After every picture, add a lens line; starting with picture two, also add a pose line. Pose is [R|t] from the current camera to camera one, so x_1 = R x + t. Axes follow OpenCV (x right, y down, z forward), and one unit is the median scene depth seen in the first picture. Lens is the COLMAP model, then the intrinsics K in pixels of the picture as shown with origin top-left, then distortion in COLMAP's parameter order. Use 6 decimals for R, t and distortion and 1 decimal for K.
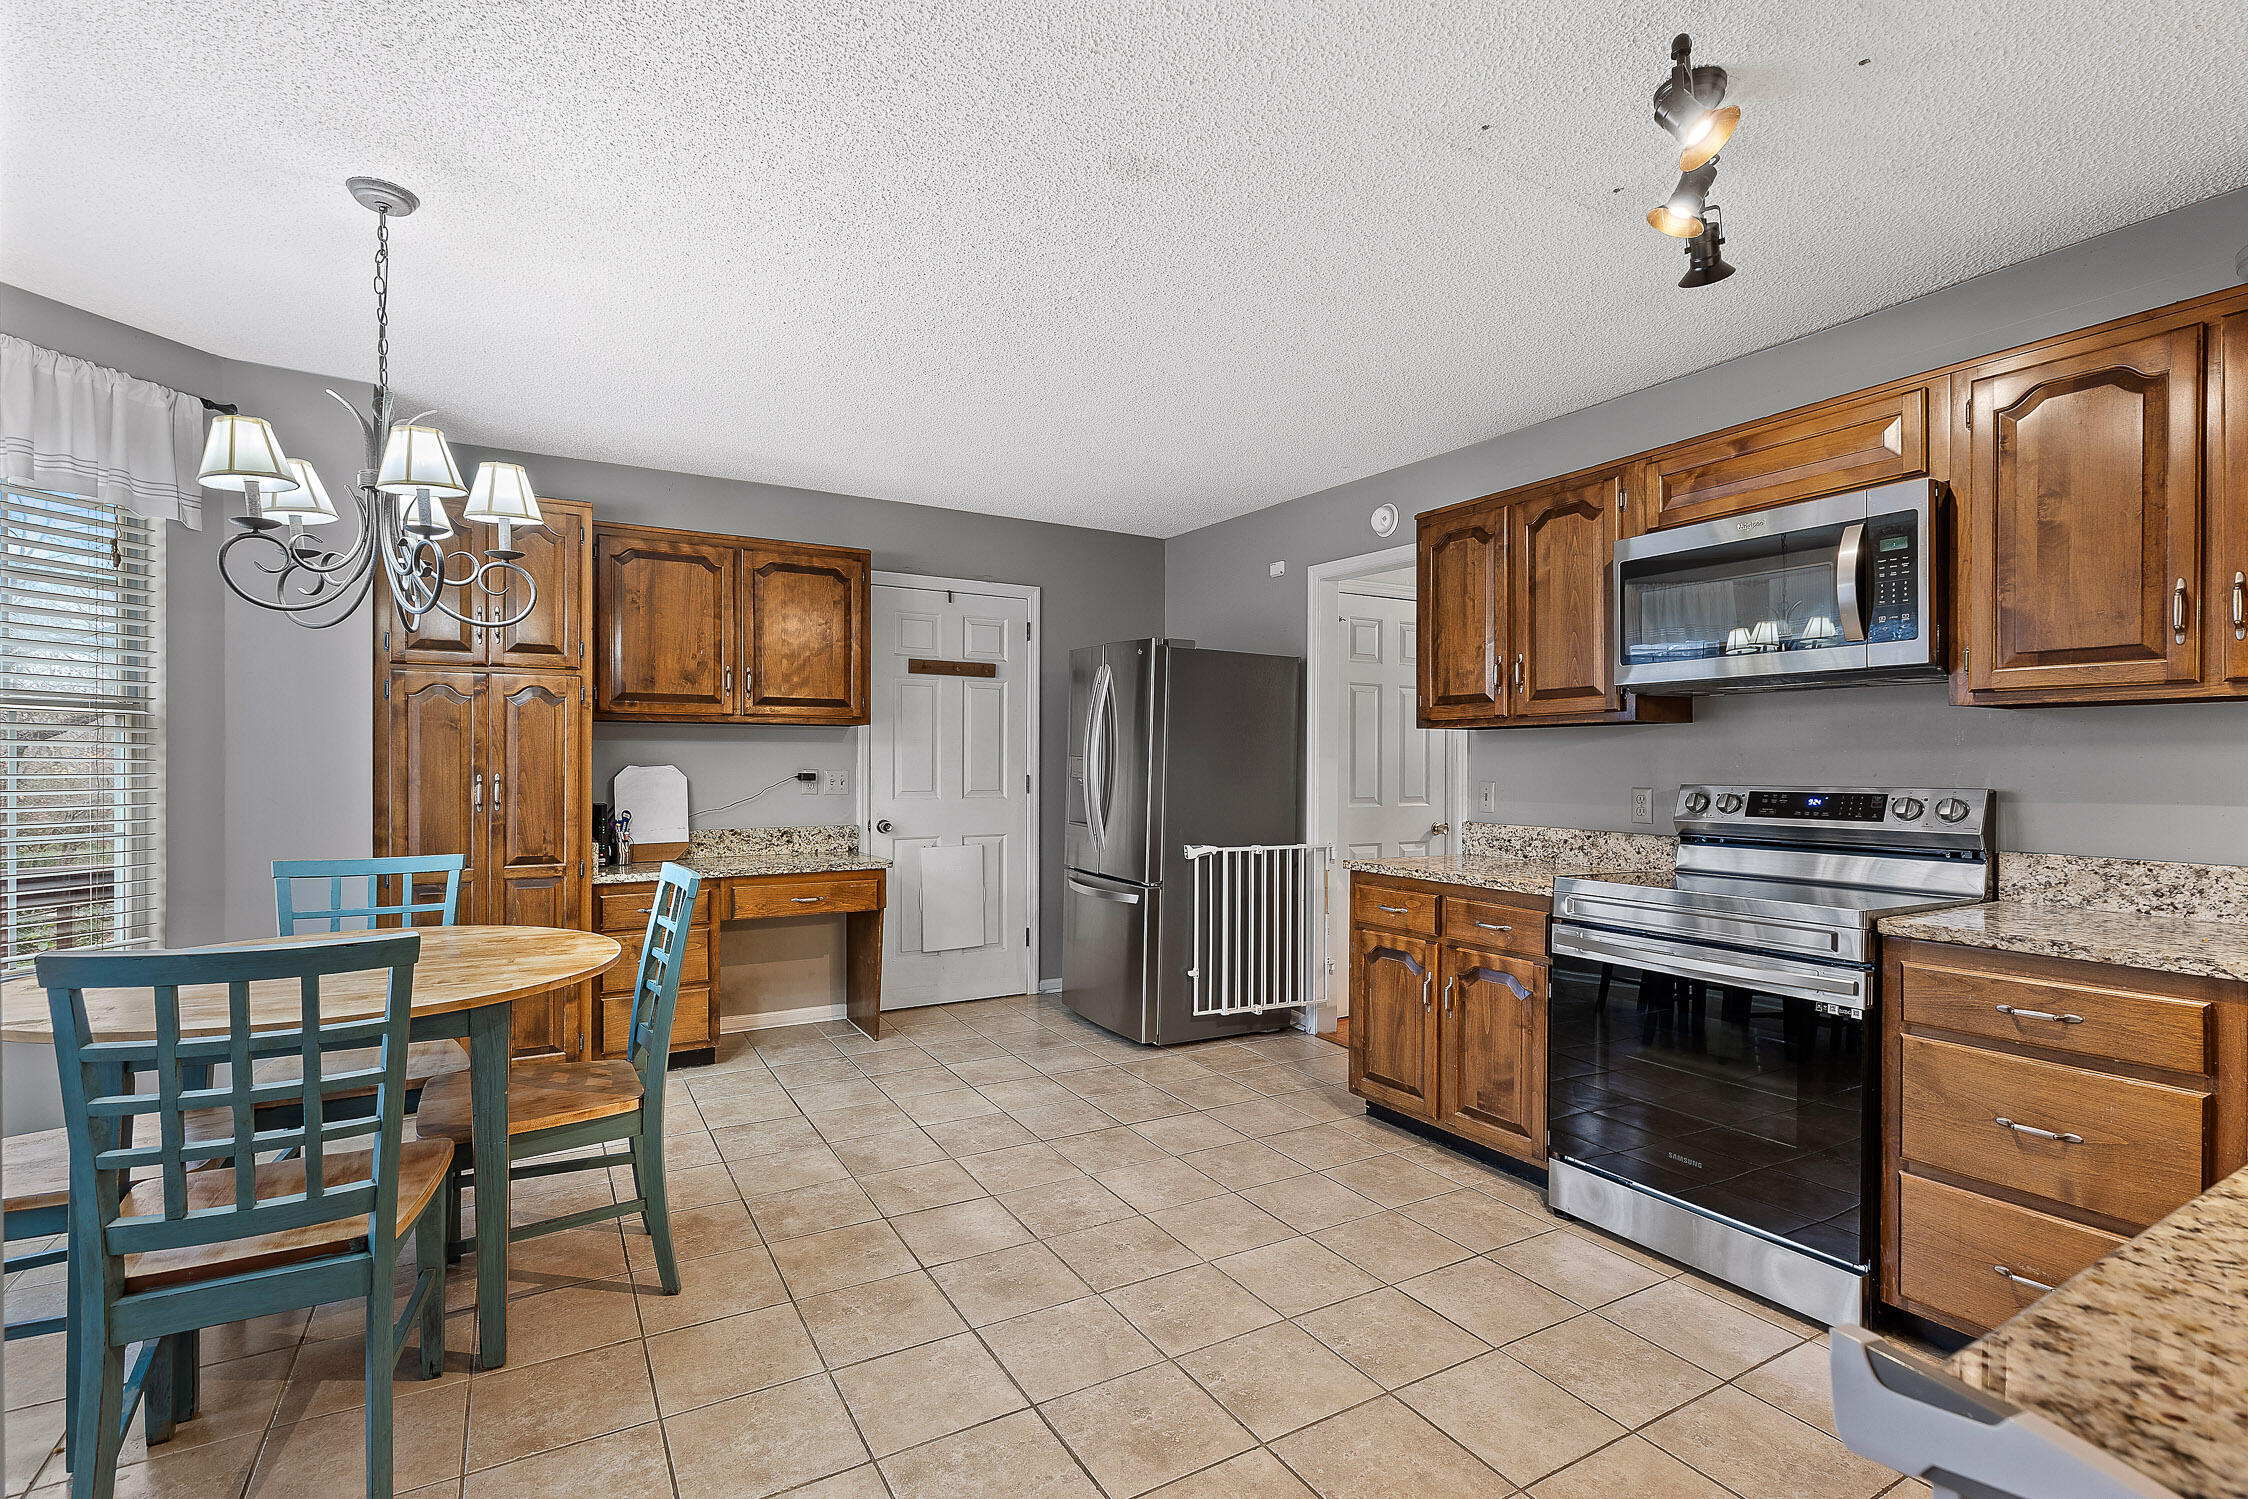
lens RADIAL K [[1014.9, 0, 1116.0], [0, 1014.9, 757.4], [0, 0, 1]] dist [0.003532, 0.000779]
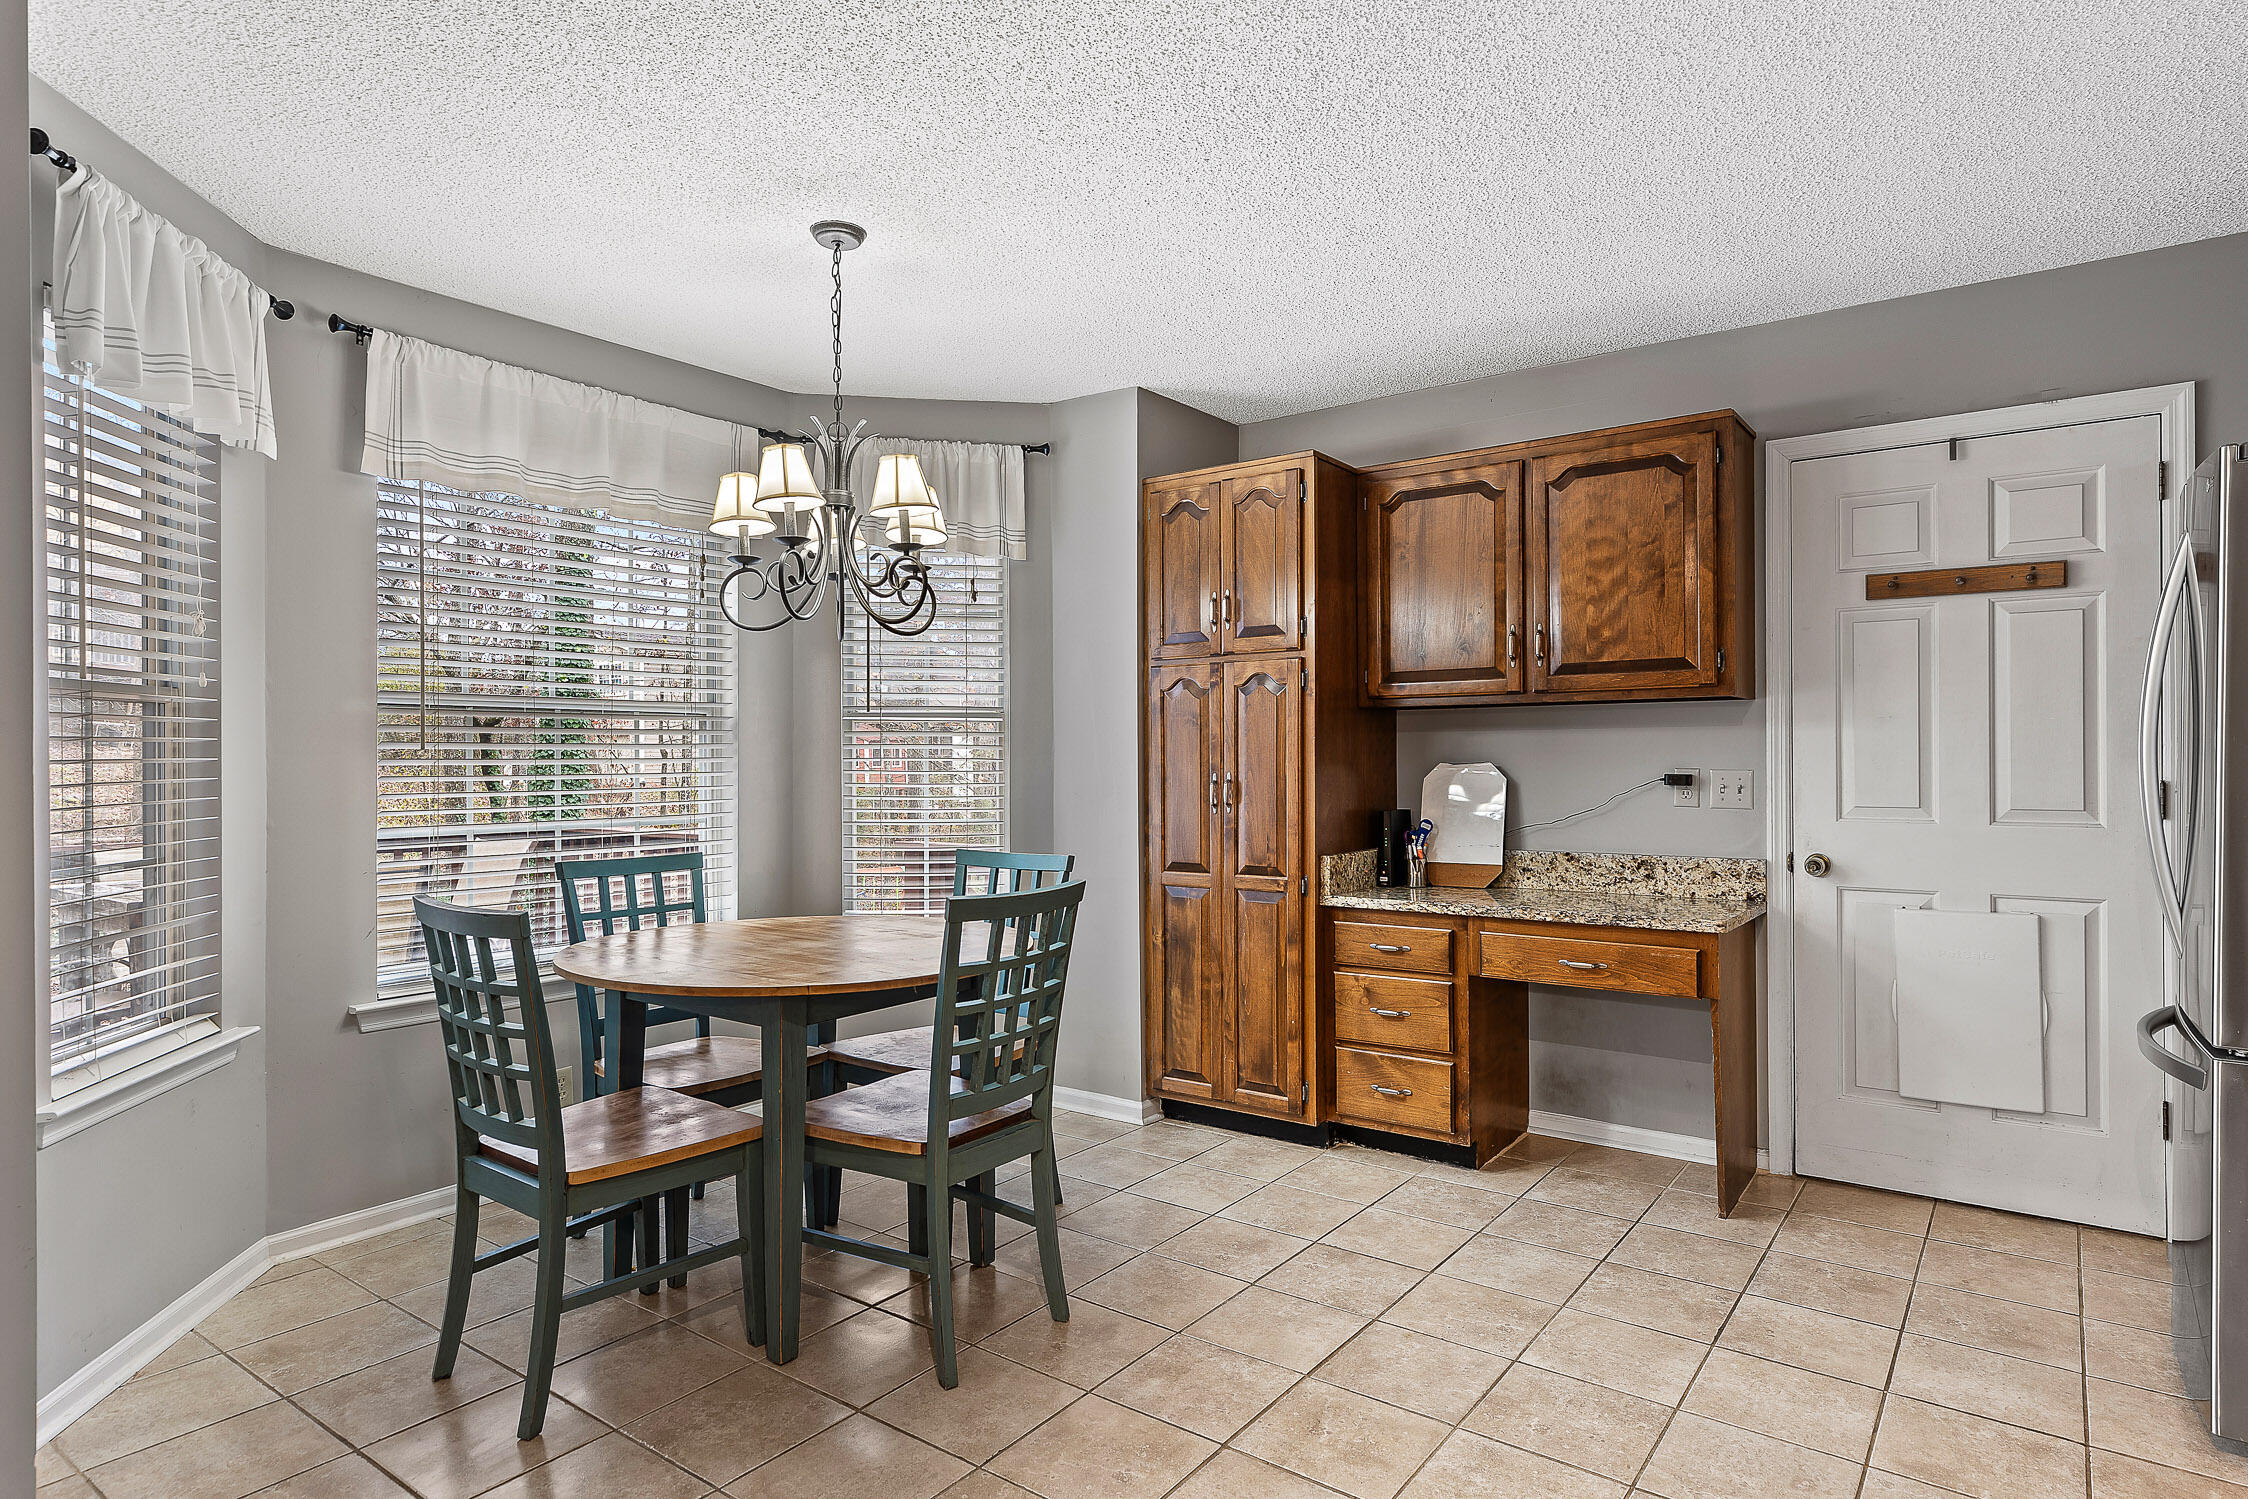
lens RADIAL K [[1242.6, 0, 1130.4], [0, 1242.6, 748.2], [0, 0, 1]] dist [0.003700, -0.000723]
pose [[0.400475, -0.013879, -0.916202, 0.292365], [0.009309, 0.999895, -0.011078, 0.004454], [0.916260, -0.004092, 0.400563, 0.365325]]
